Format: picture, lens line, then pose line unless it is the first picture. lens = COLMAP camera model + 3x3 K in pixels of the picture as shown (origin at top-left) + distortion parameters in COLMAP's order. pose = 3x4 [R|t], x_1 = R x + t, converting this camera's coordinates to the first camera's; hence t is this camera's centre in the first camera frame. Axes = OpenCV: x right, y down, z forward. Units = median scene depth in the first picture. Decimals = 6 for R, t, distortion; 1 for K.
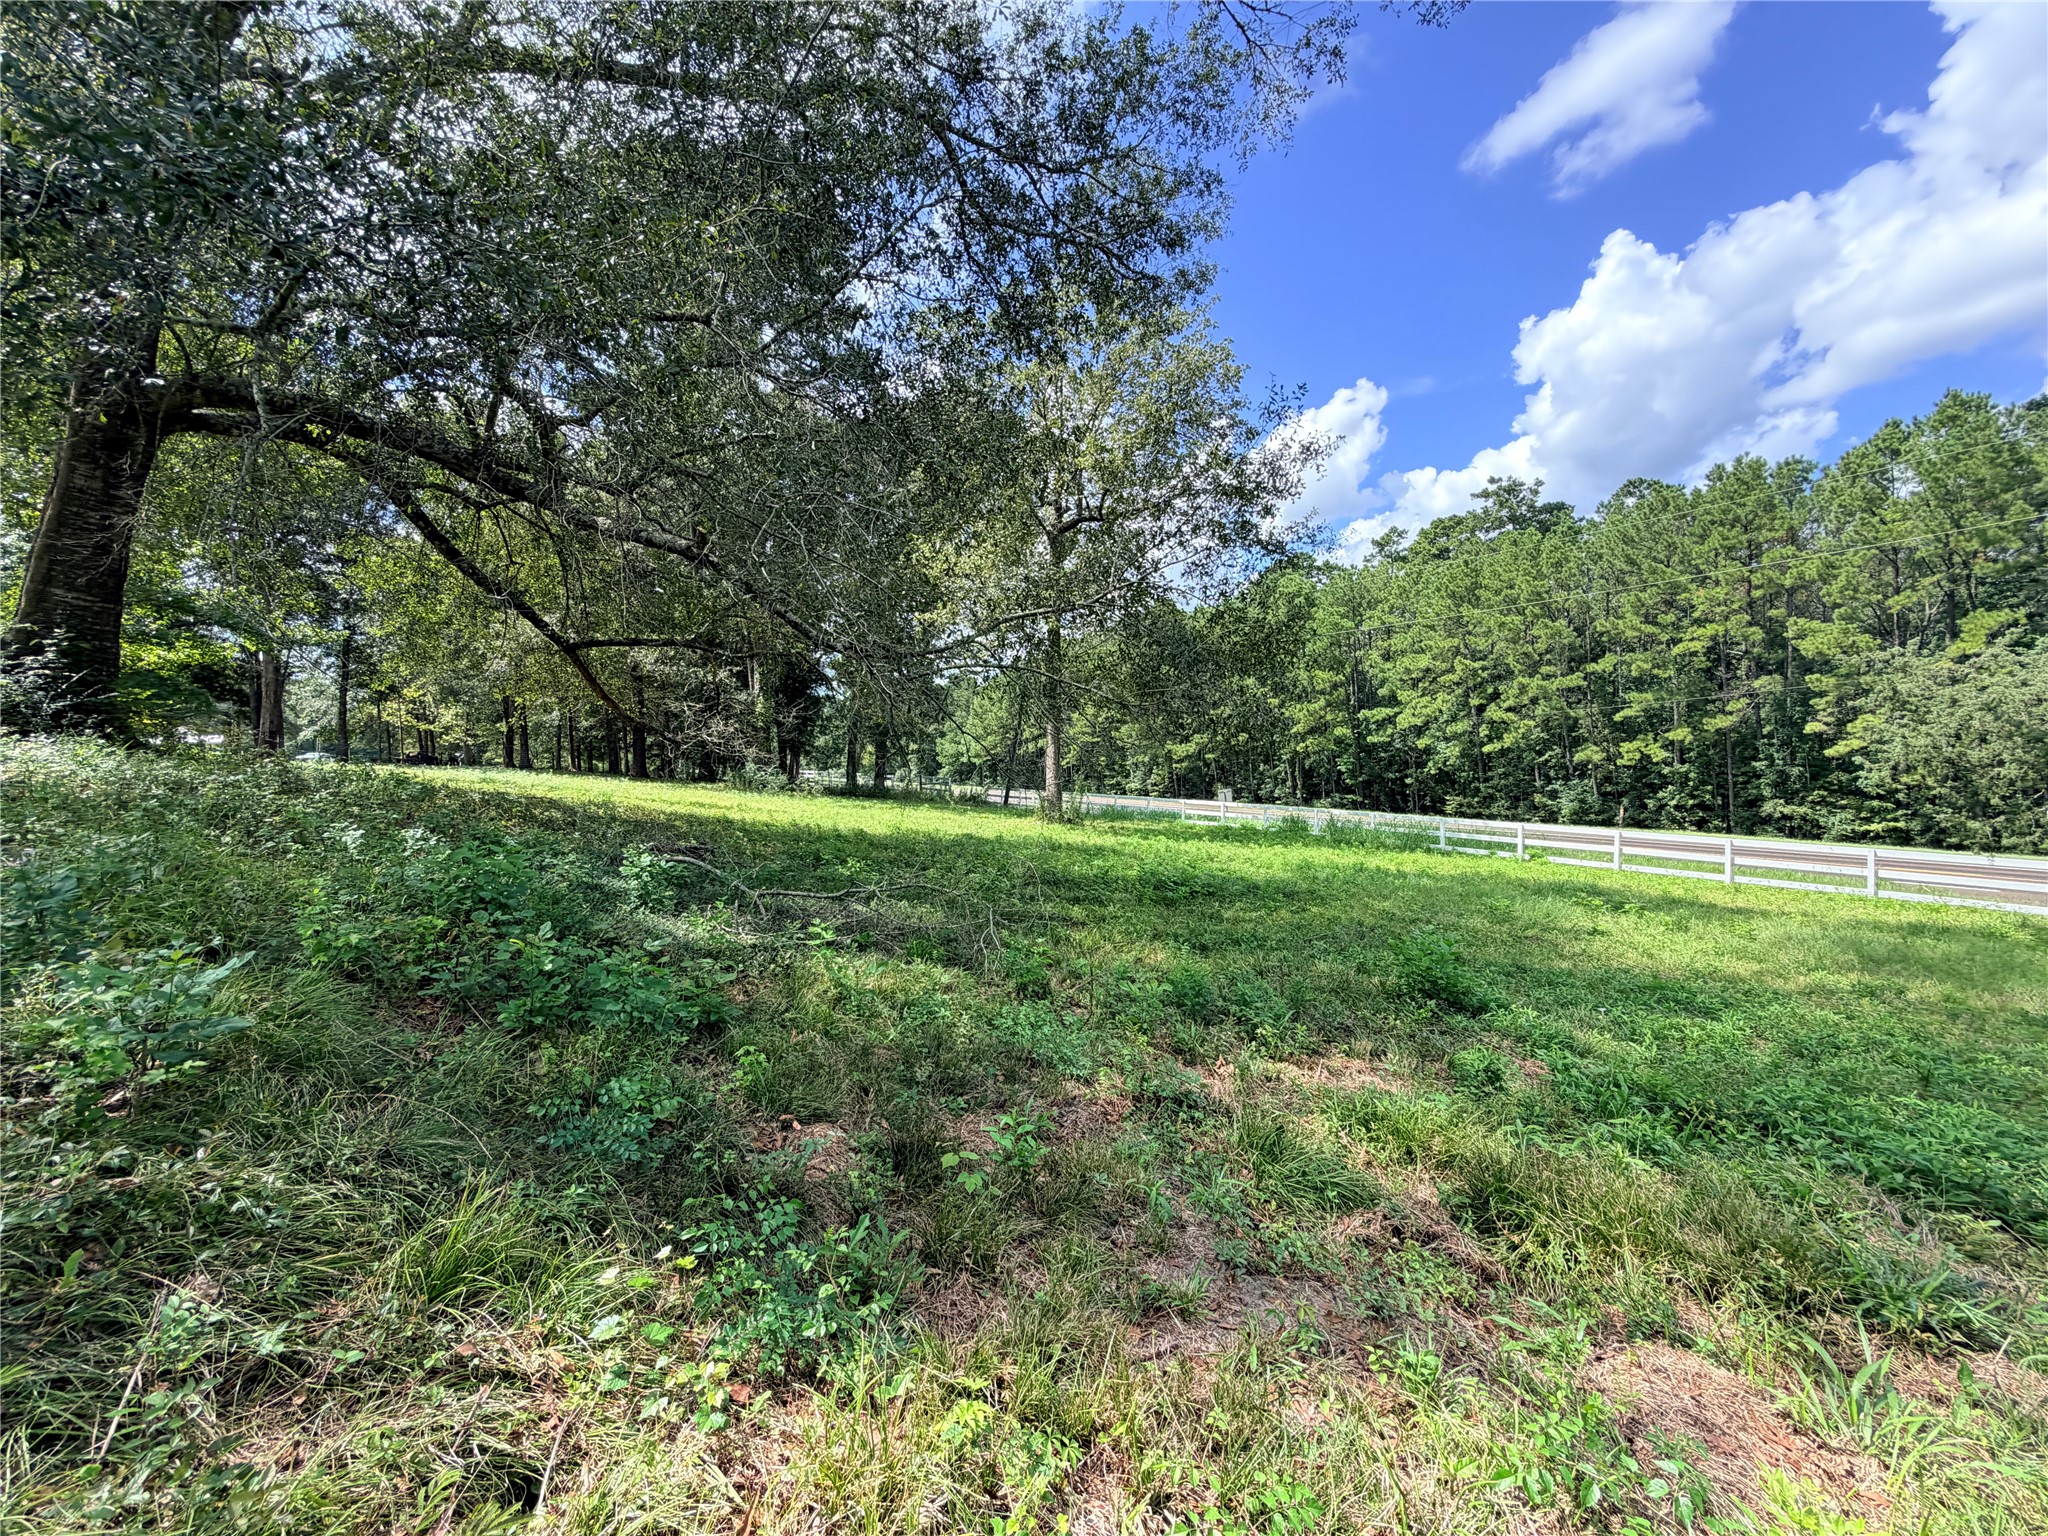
lens RADIAL K [[813.6, 0, 1019.0], [0, 813.6, 767.7], [0, 0, 1]] dist [0.000082, 0.000023]
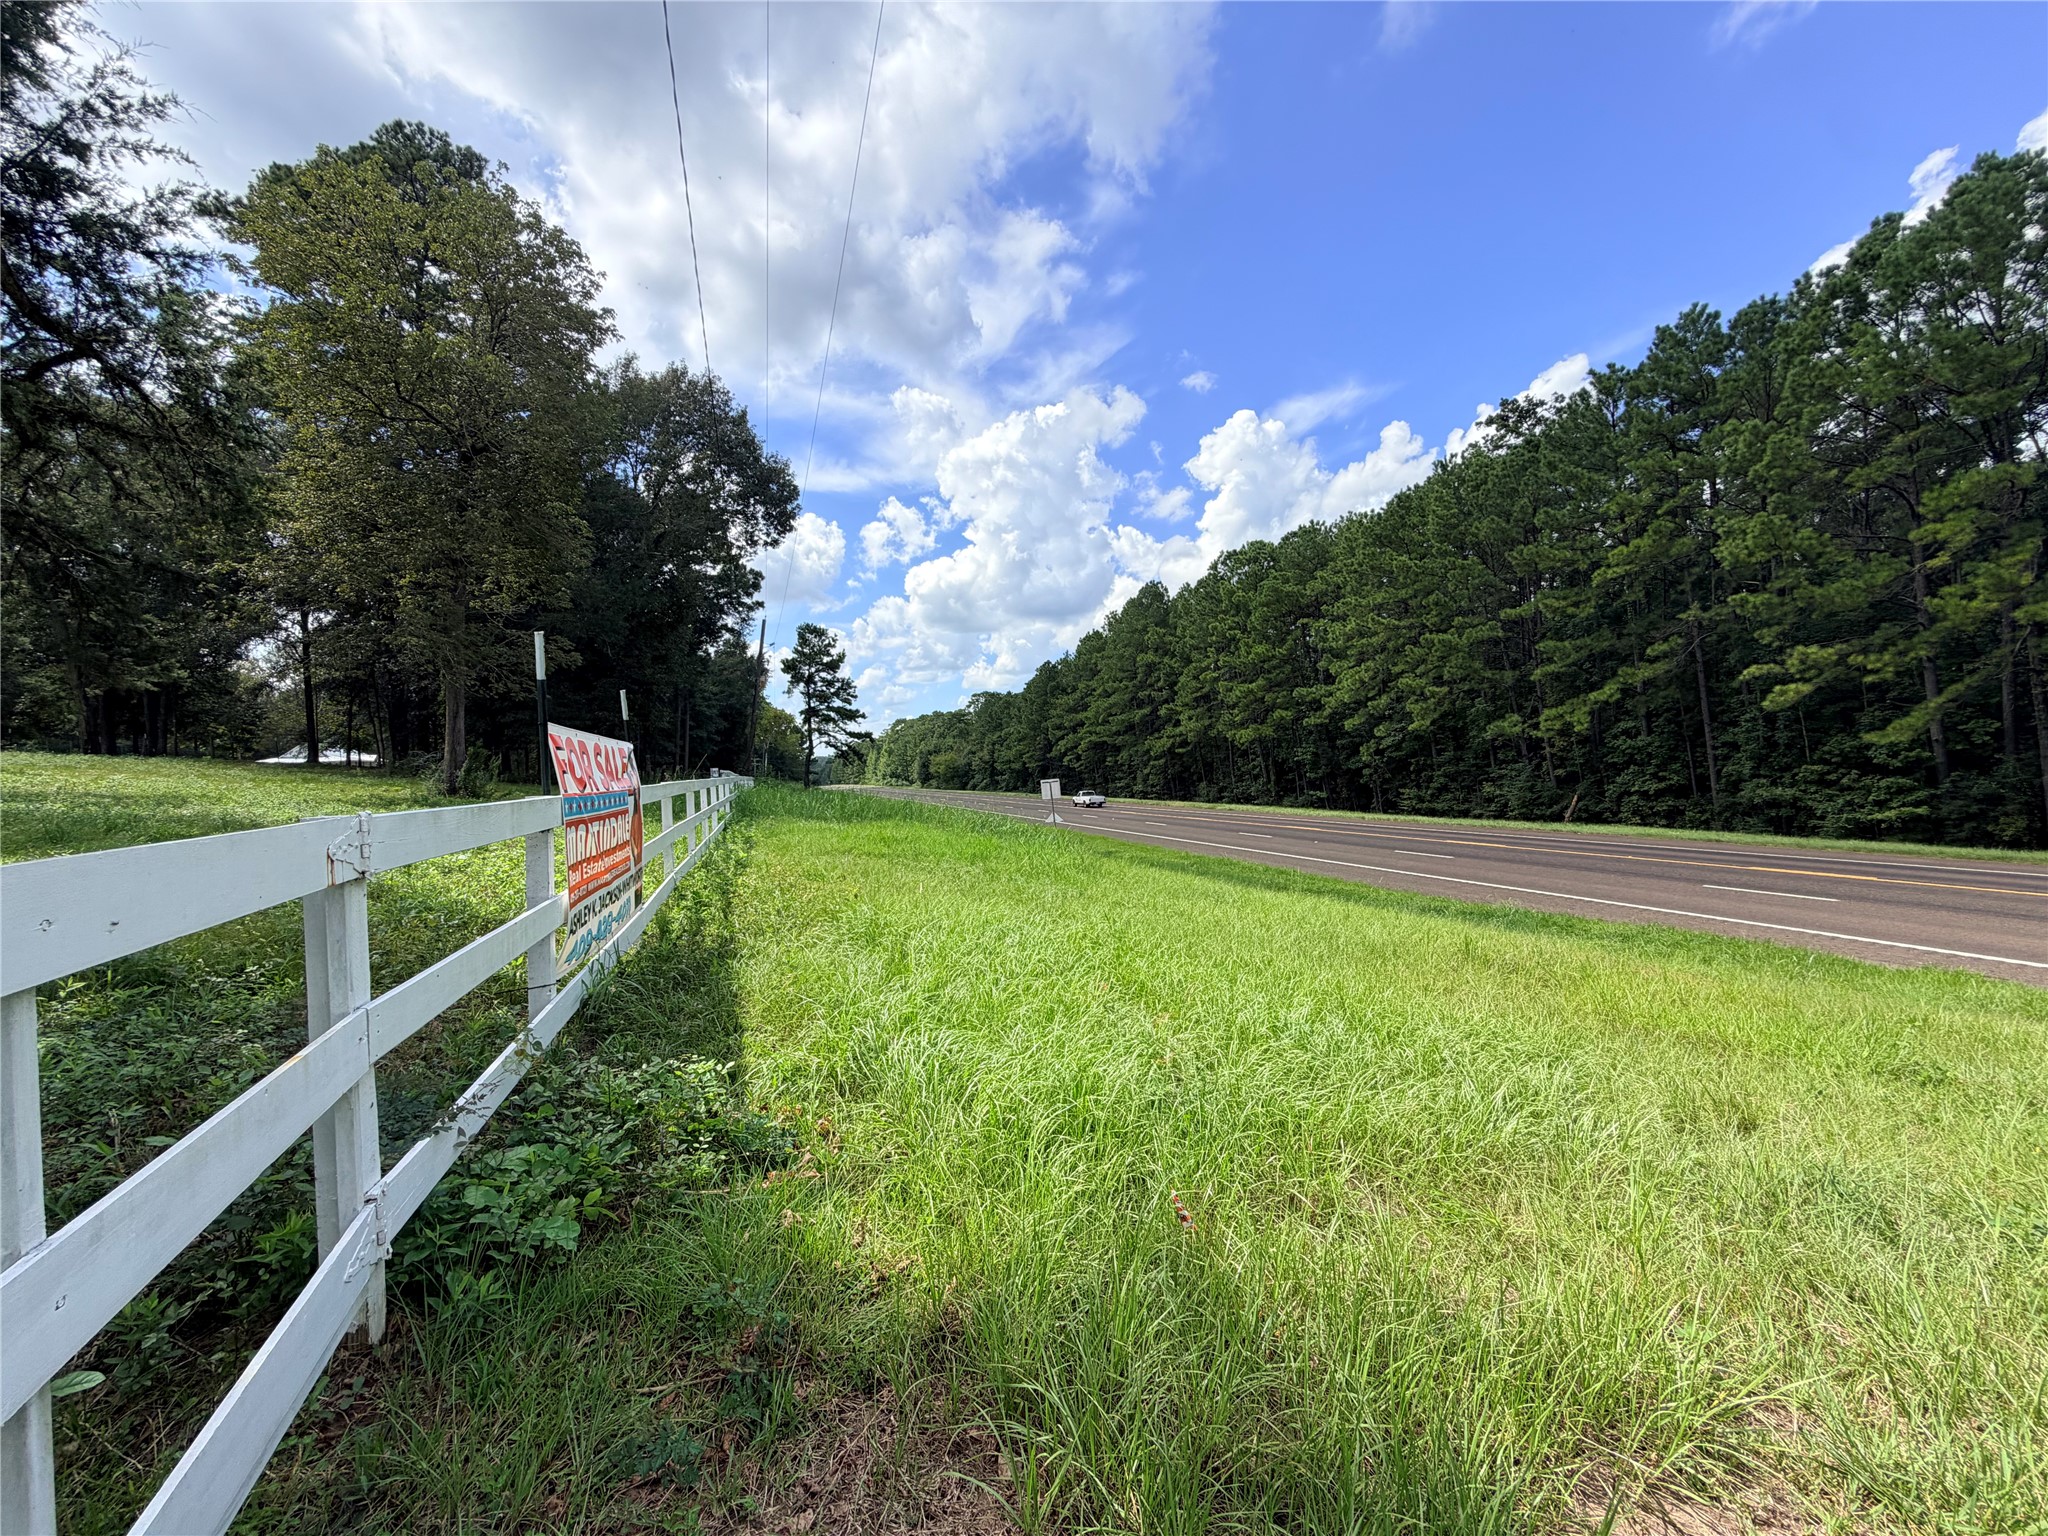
lens RADIAL K [[806.7, 0, 1024.0], [0, 806.7, 768.0], [0, 0, 1]] dist [-0.011778, 0.000084]
pose [[0.969069, -0.017635, -0.246157, 0.796783], [0.012845, 0.999696, -0.021052, 0.058363], [0.246454, 0.017239, 0.969001, 0.277255]]
